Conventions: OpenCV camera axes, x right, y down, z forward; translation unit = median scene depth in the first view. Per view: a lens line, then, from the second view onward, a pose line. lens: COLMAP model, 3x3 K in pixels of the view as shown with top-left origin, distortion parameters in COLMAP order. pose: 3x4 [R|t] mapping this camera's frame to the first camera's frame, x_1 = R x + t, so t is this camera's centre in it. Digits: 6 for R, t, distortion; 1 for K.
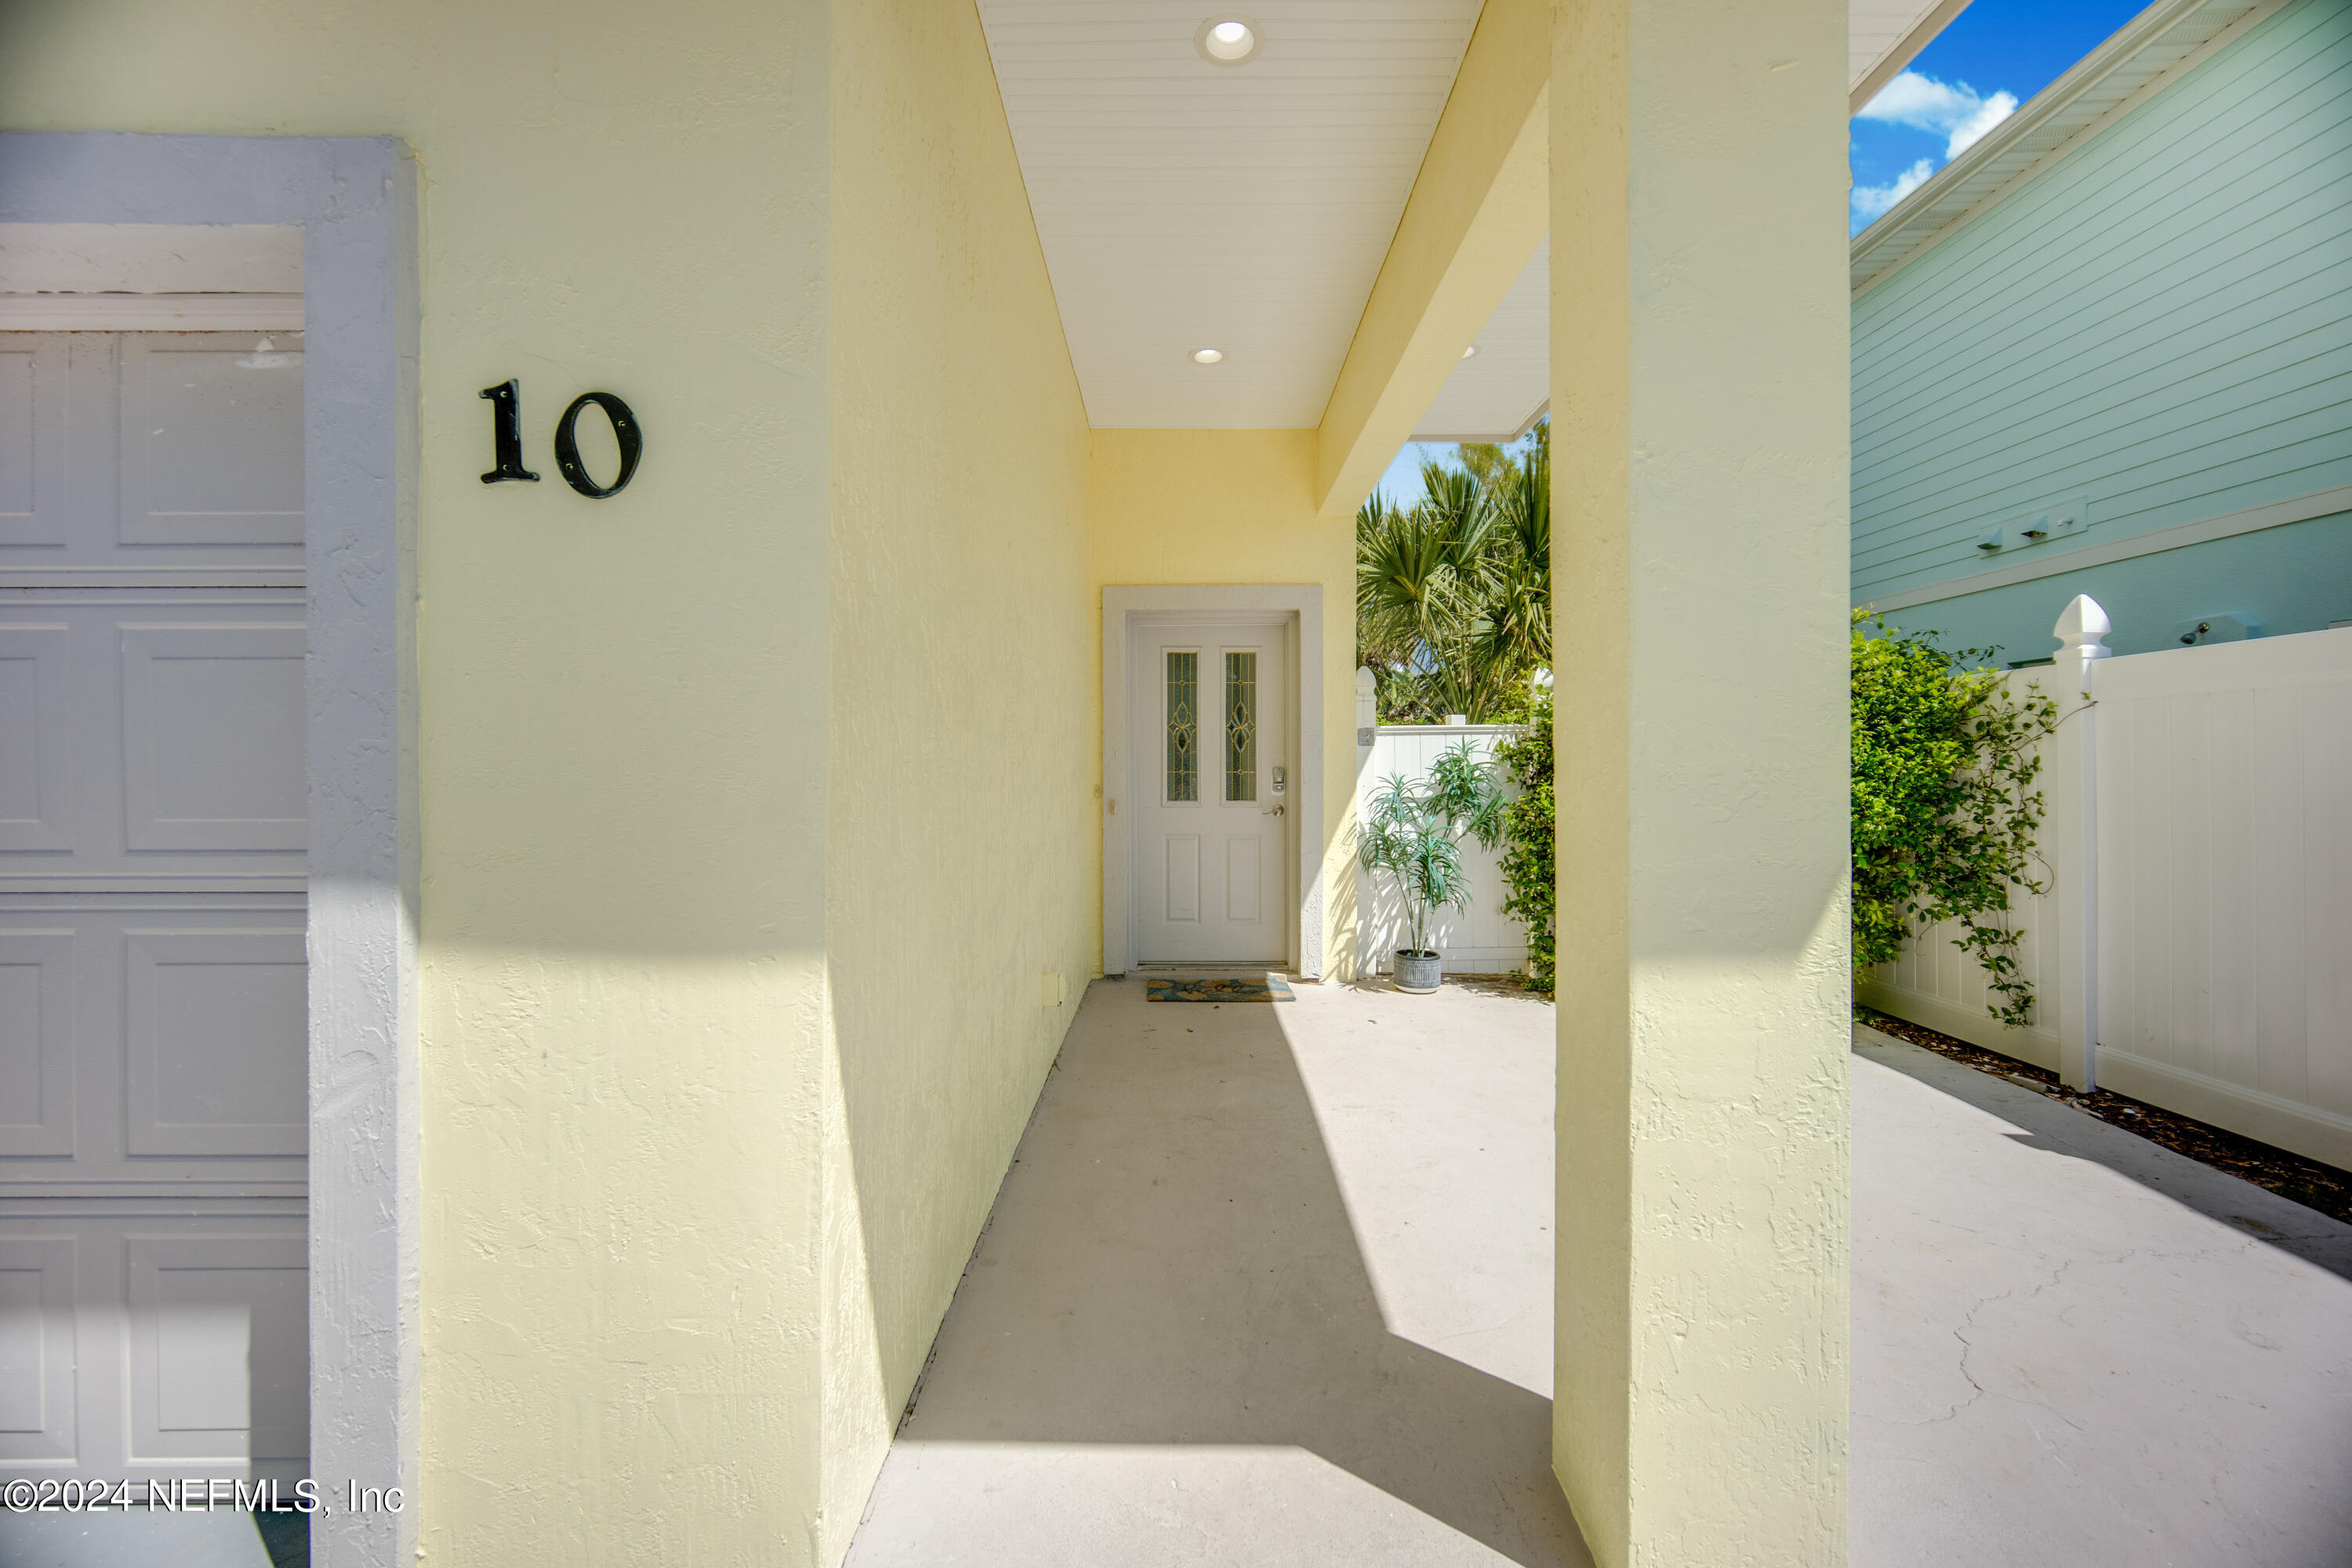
lens RADIAL K [[999.5, 0, 1168.1], [0, 999.5, 777.1], [0, 0, 1]] dist [-0.002204, 0.000197]
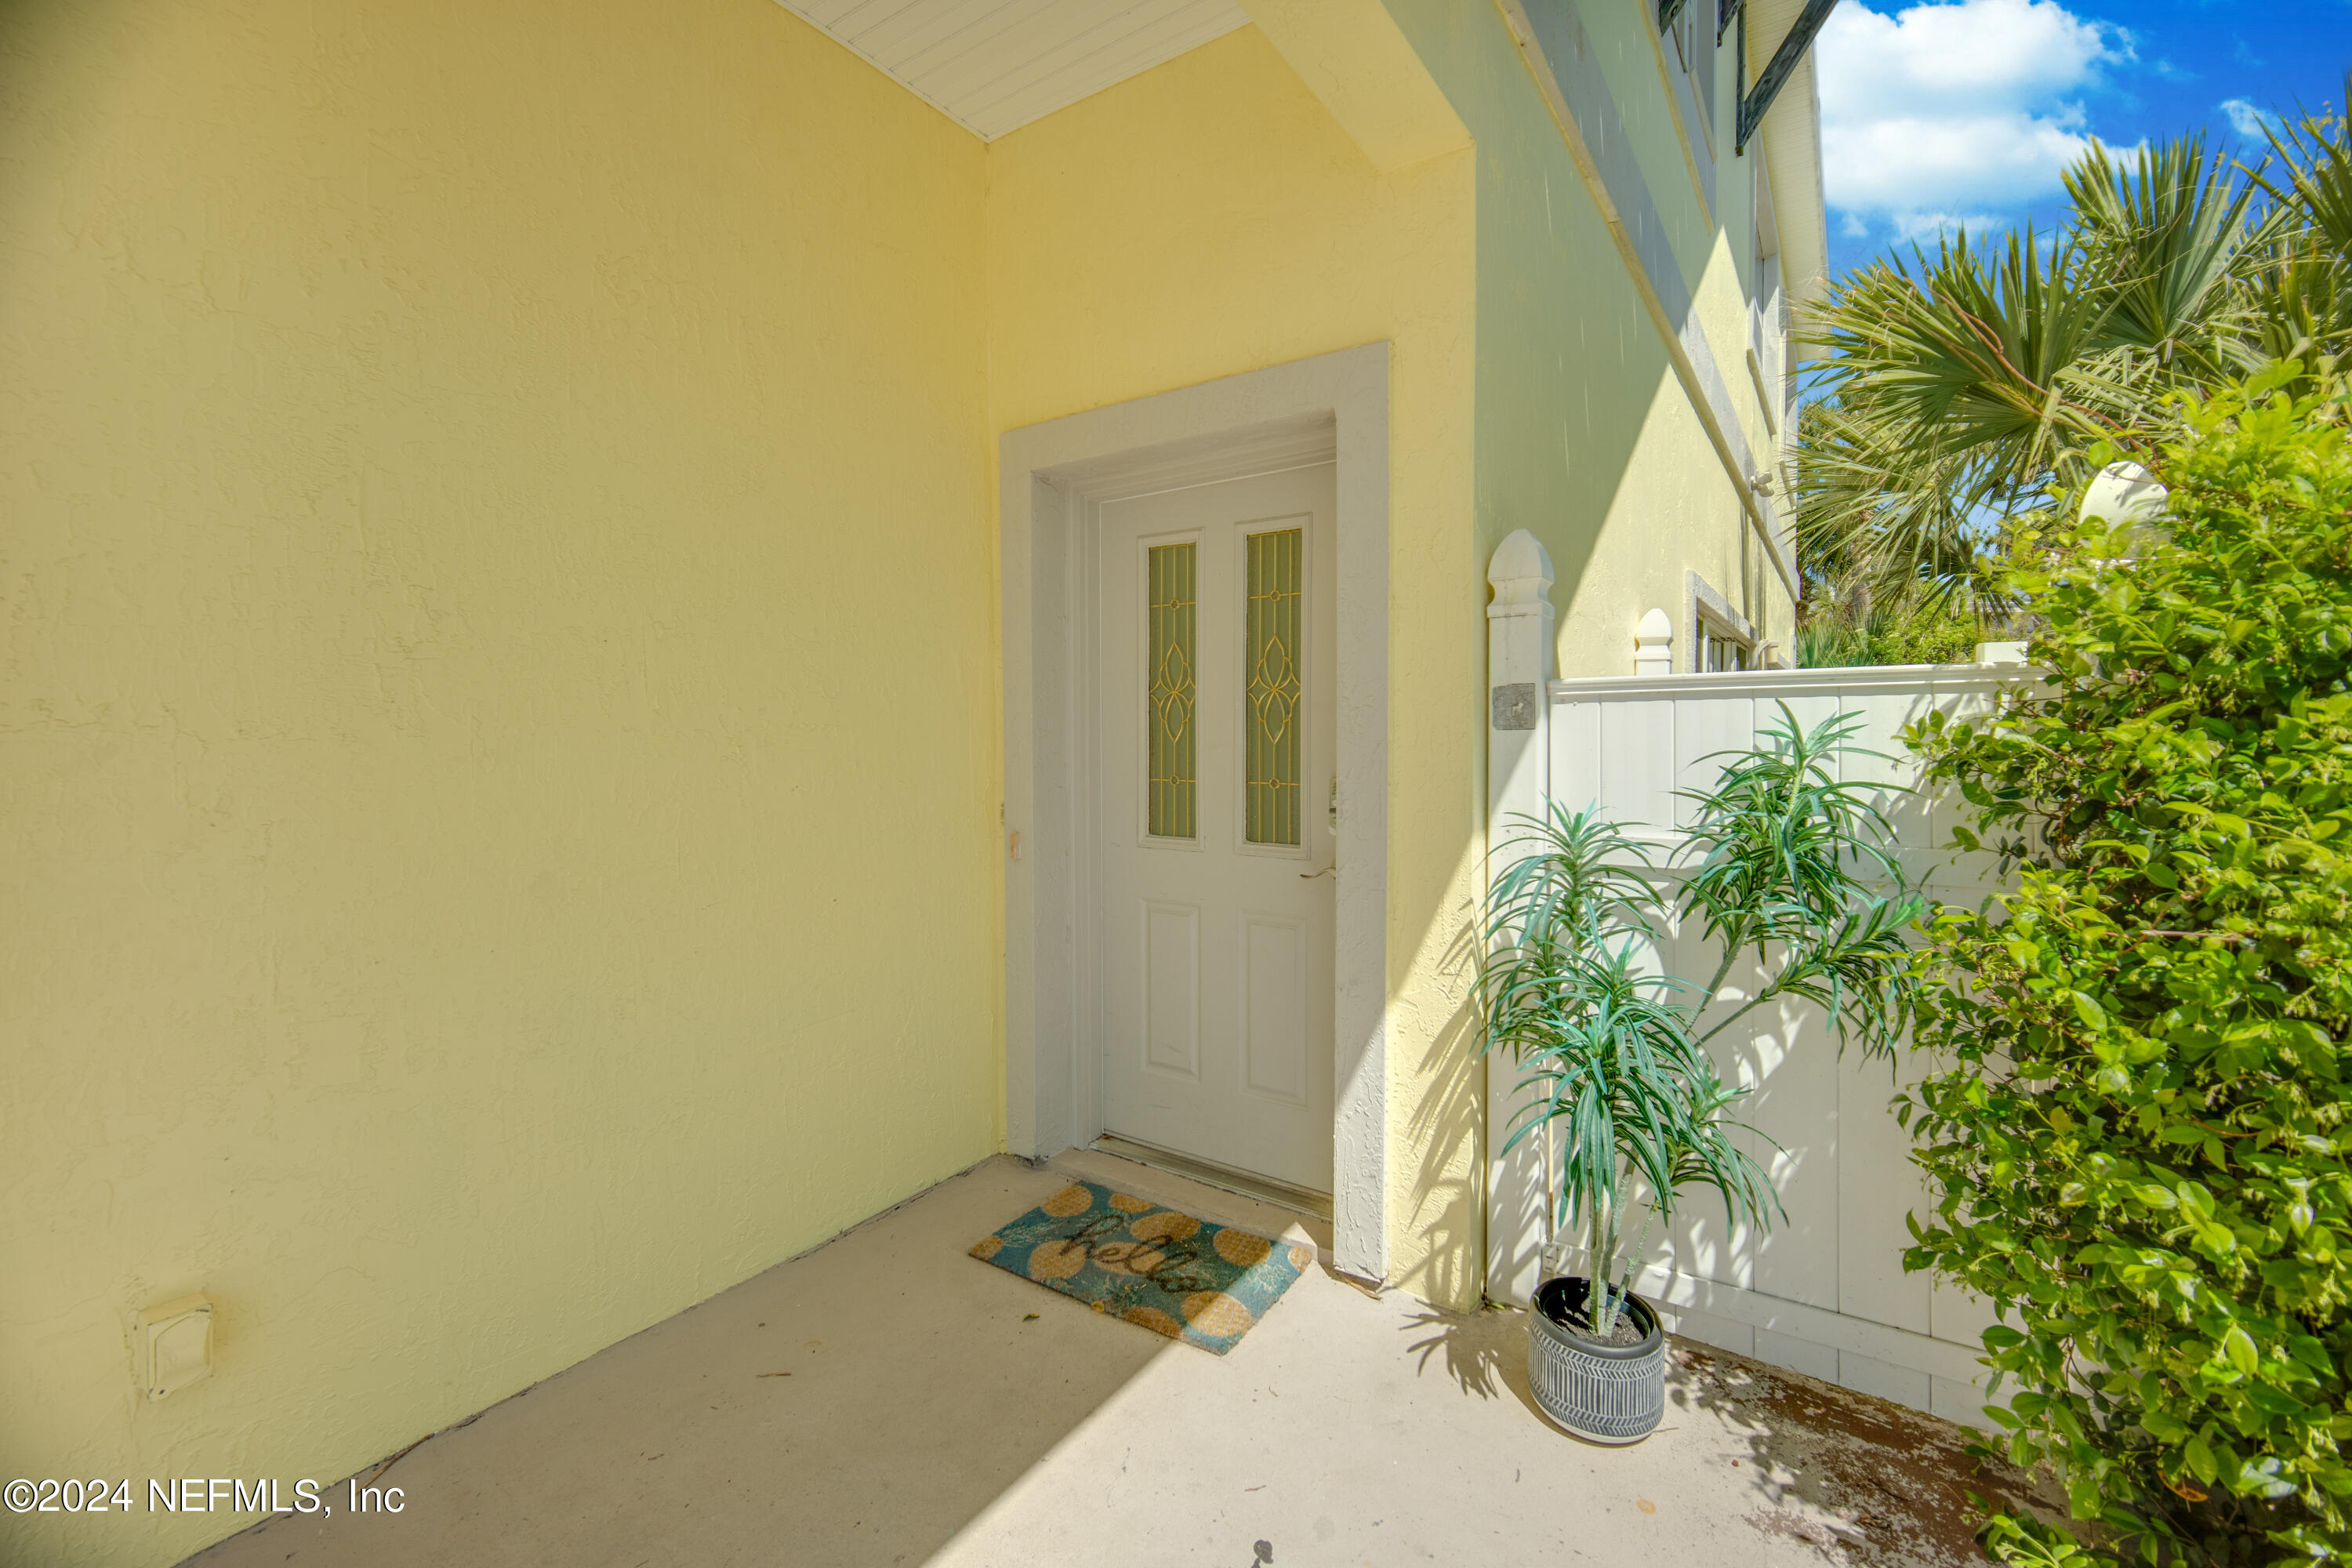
lens RADIAL K [[999.5, 0, 1183.9], [0, 999.5, 767.7], [0, 0, 1]] dist [-0.002204, 0.000197]
pose [[0.825844, 0.019649, -0.563556, 0.315989], [-0.007975, 0.999700, 0.023170, -0.024603], [0.563842, -0.014641, 0.825753, 0.603692]]
